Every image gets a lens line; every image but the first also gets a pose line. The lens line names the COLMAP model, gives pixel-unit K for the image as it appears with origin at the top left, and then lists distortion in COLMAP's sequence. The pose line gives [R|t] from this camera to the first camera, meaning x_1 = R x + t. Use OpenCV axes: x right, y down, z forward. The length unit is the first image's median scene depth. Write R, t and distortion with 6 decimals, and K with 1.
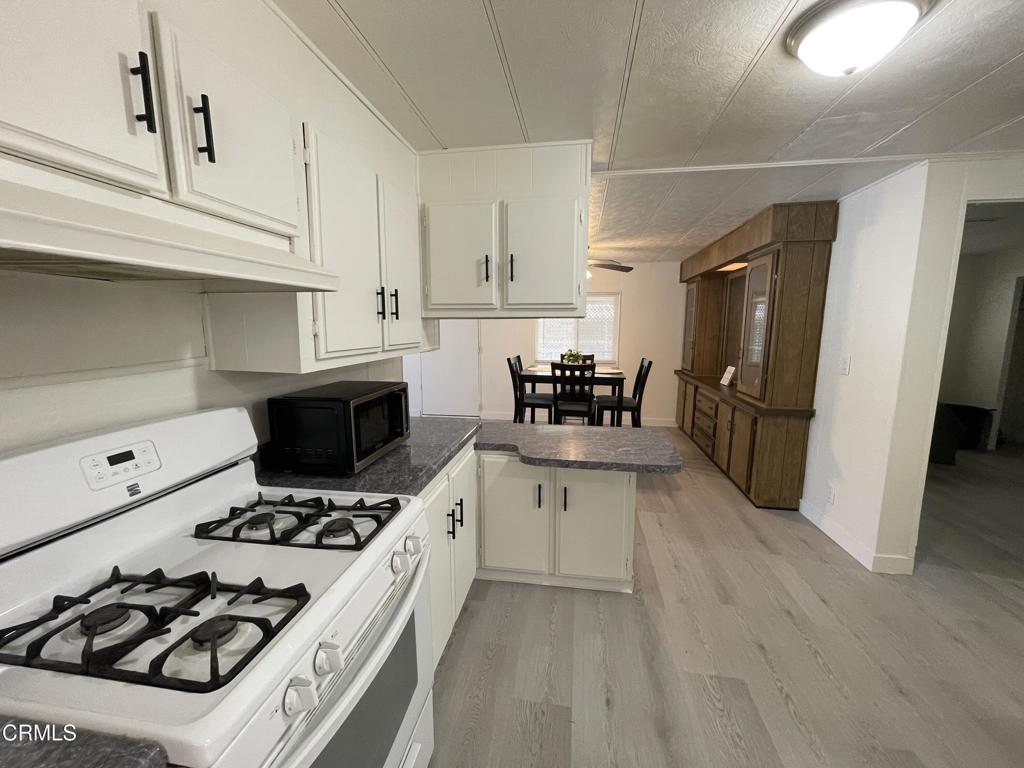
lens RADIAL K [[417.0, 0, 515.2], [0, 417.0, 389.2], [0, 0, 1]] dist [0.001147, -0.000051]
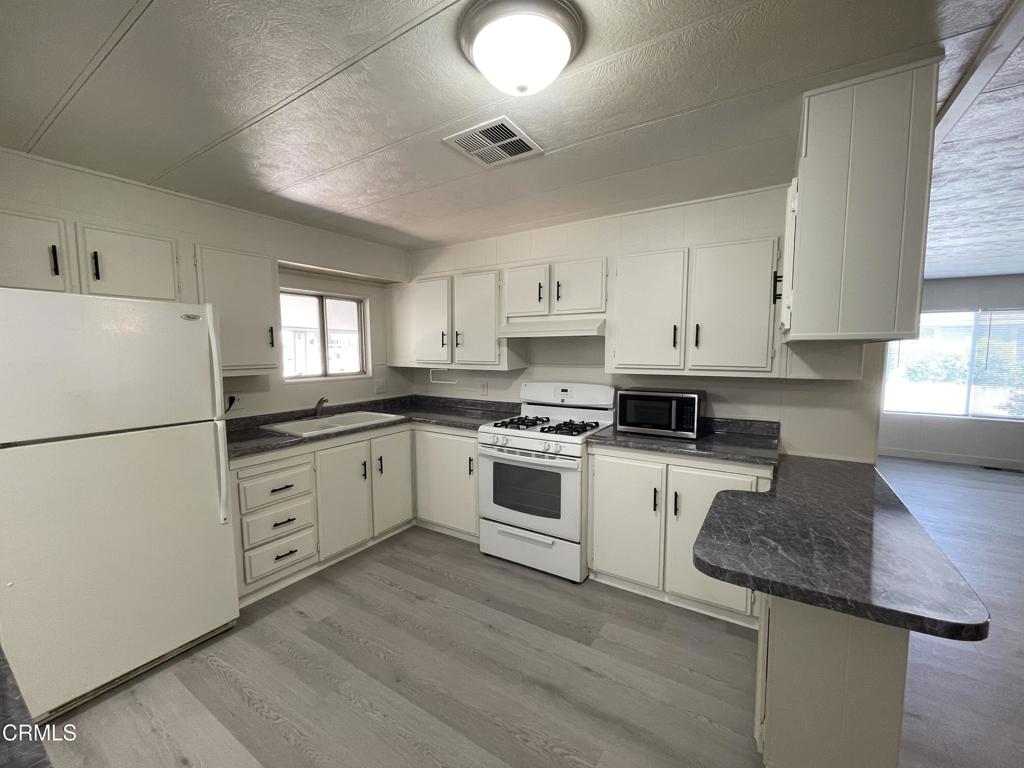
lens RADIAL K [[417.0, 0, 513.3], [0, 417.0, 386.0], [0, 0, 1]] dist [0.001147, -0.000051]
pose [[-0.394622, 0.087620, -0.914656, 1.457119], [-0.131390, 0.979832, 0.150551, -0.205285], [0.909401, 0.179588, -0.375151, 1.226953]]
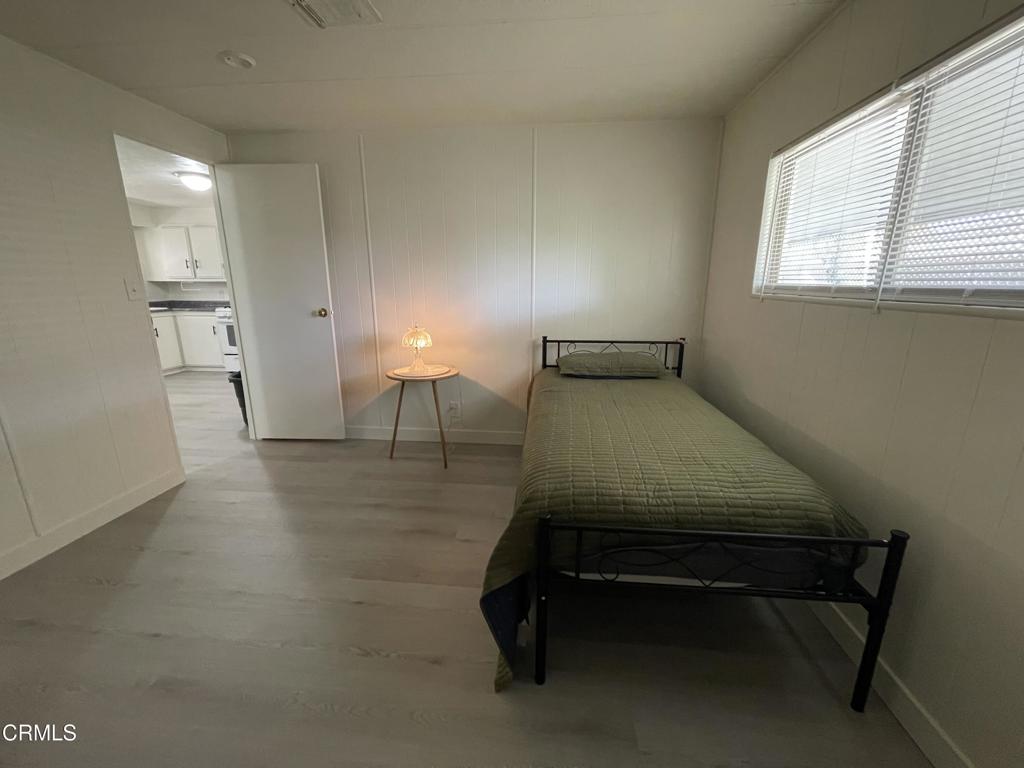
lens RADIAL K [[417.0, 0, 511.6], [0, 417.0, 383.9], [0, 0, 1]] dist [0.001147, -0.000051]
pose [[0.061472, 0.248301, -0.966730, 3.910493], [-0.149966, 0.959865, 0.237002, -0.378205], [0.986778, 0.130407, 0.096242, 2.854681]]
